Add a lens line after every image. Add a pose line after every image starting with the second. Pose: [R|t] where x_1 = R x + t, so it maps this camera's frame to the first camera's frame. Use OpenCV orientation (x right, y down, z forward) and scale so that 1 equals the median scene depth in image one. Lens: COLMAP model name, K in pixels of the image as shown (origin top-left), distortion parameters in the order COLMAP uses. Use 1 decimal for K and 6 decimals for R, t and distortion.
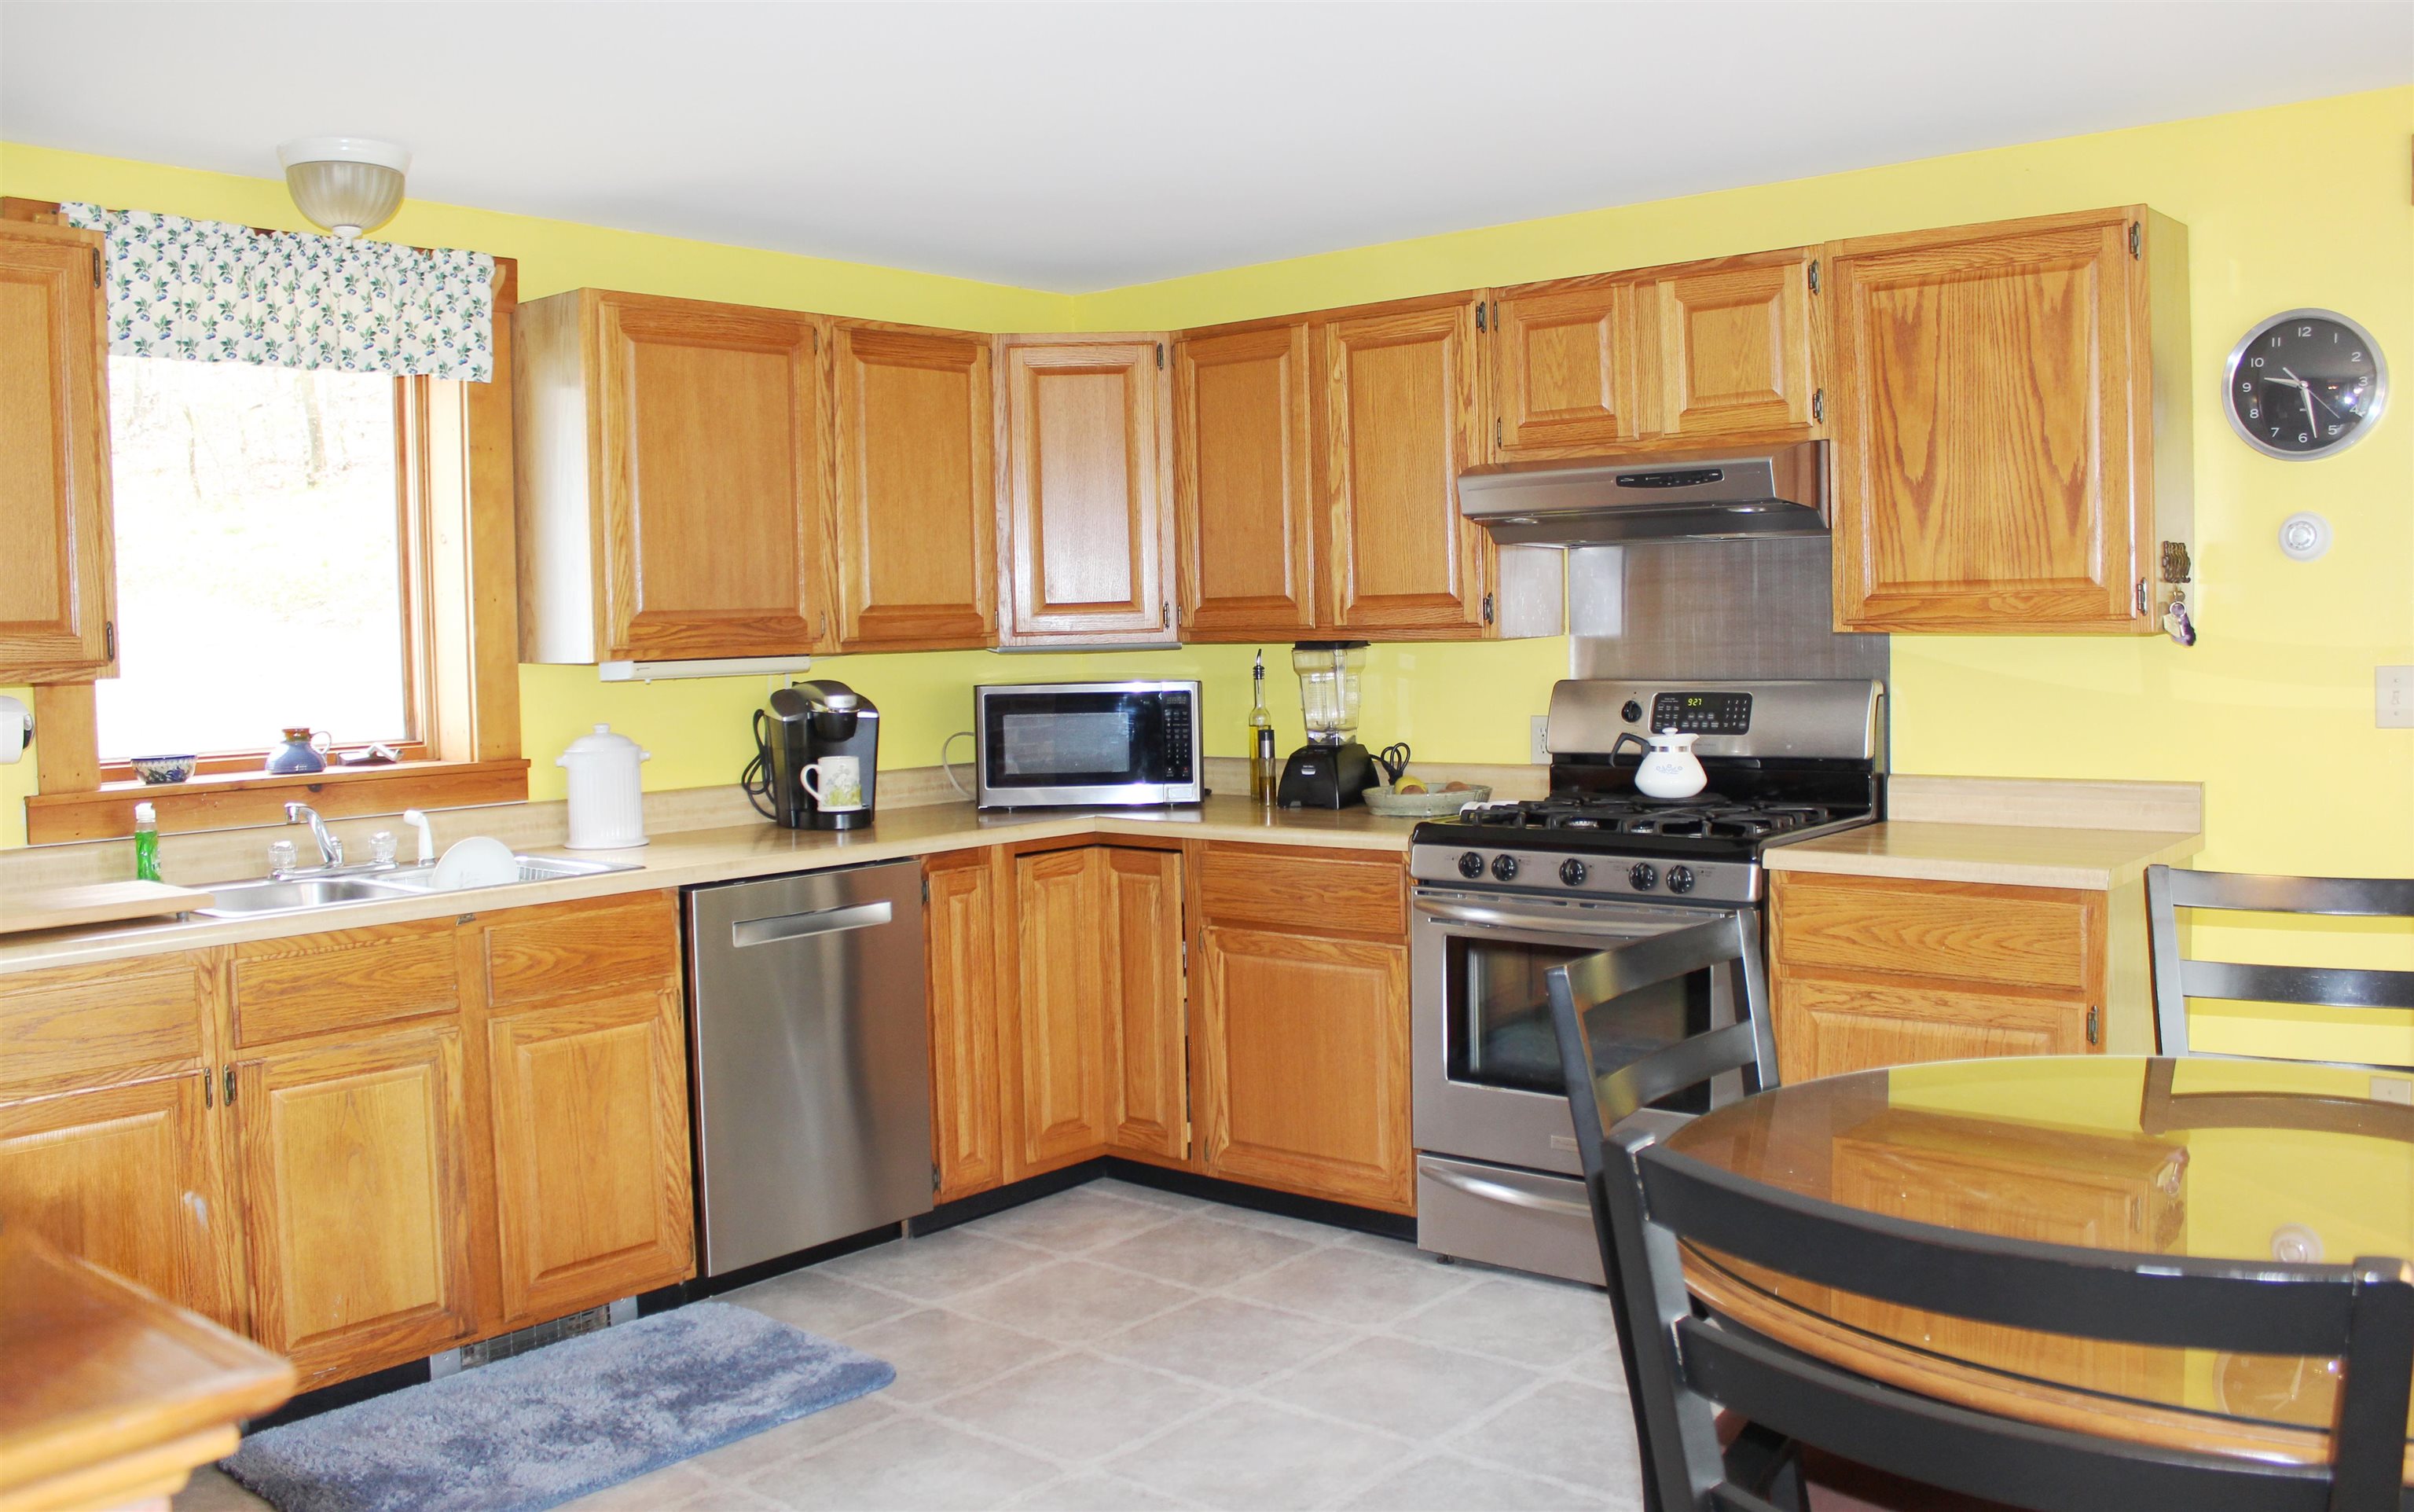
lens RADIAL K [[2098.2, 0, 1205.8], [0, 2098.2, 731.9], [0, 0, 1]] dist [-0.131690, 0.028826]
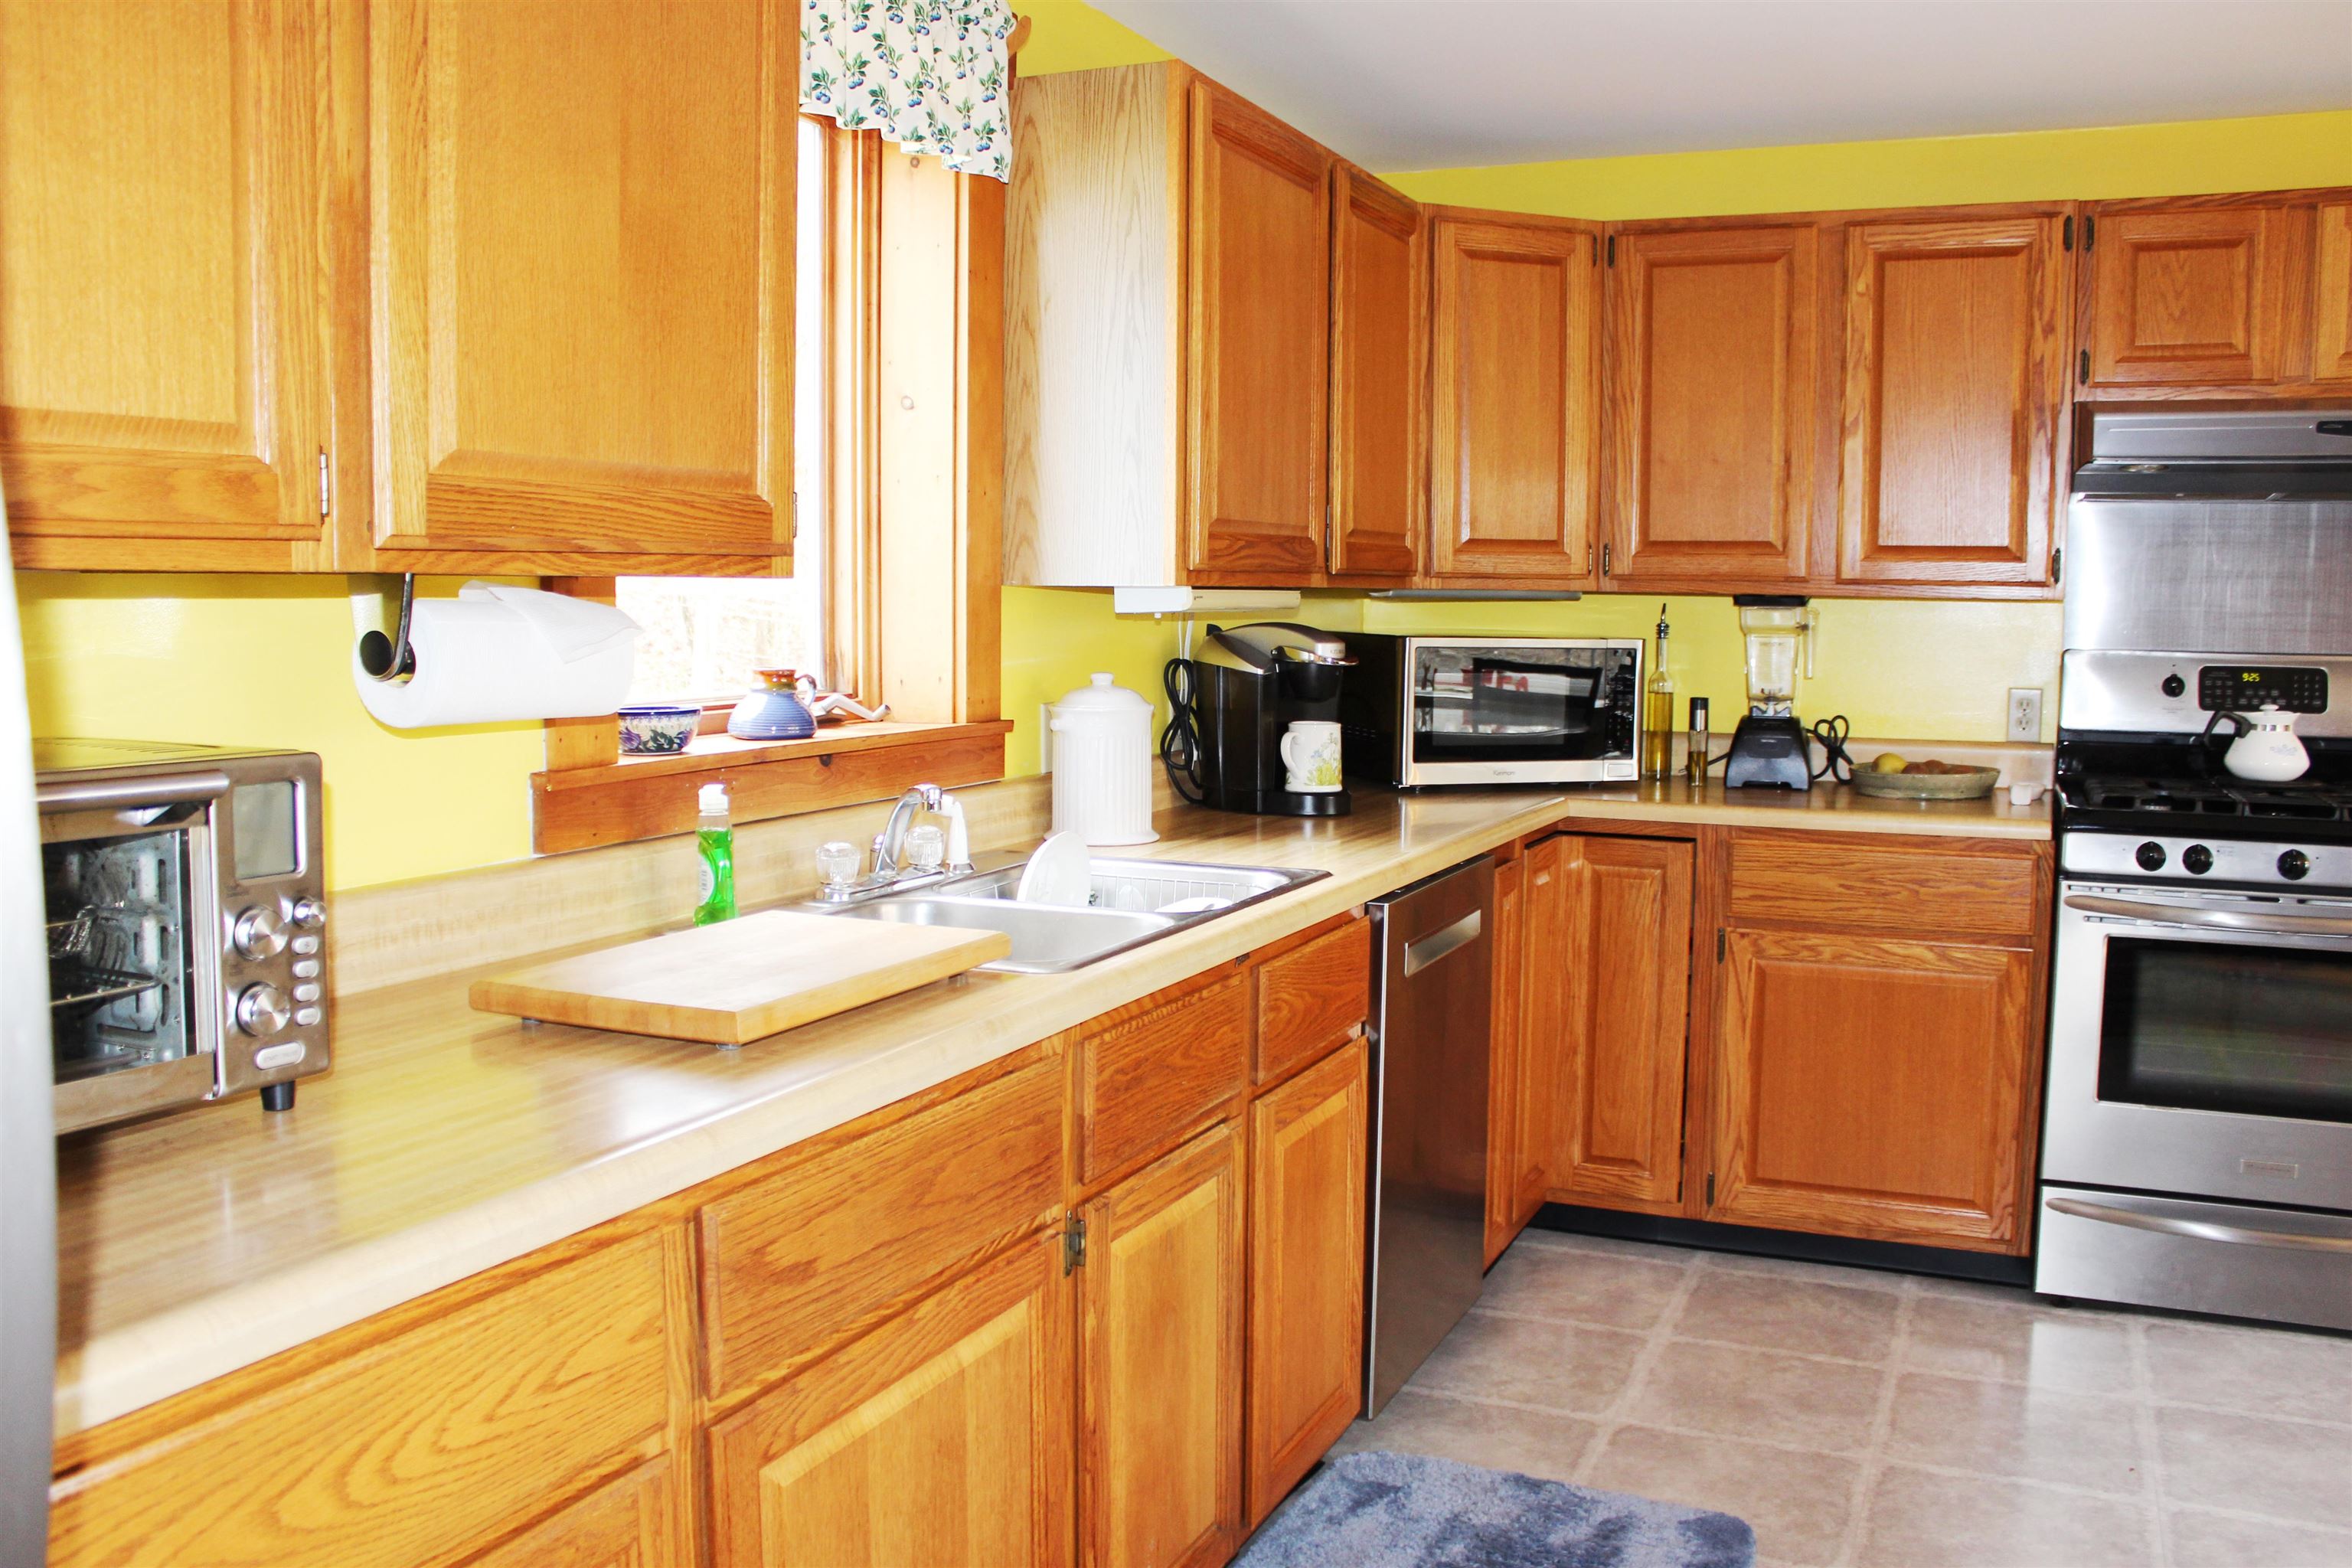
lens RADIAL K [[2043.9, 0, 1170.2], [0, 2043.9, 797.9], [0, 0, 1]] dist [-0.140984, 0.123118]
pose [[0.954291, 0.001766, 0.298874, -0.485148], [-0.015505, 0.998929, 0.043603, 0.008395], [-0.298476, -0.046244, 0.953296, 0.308925]]
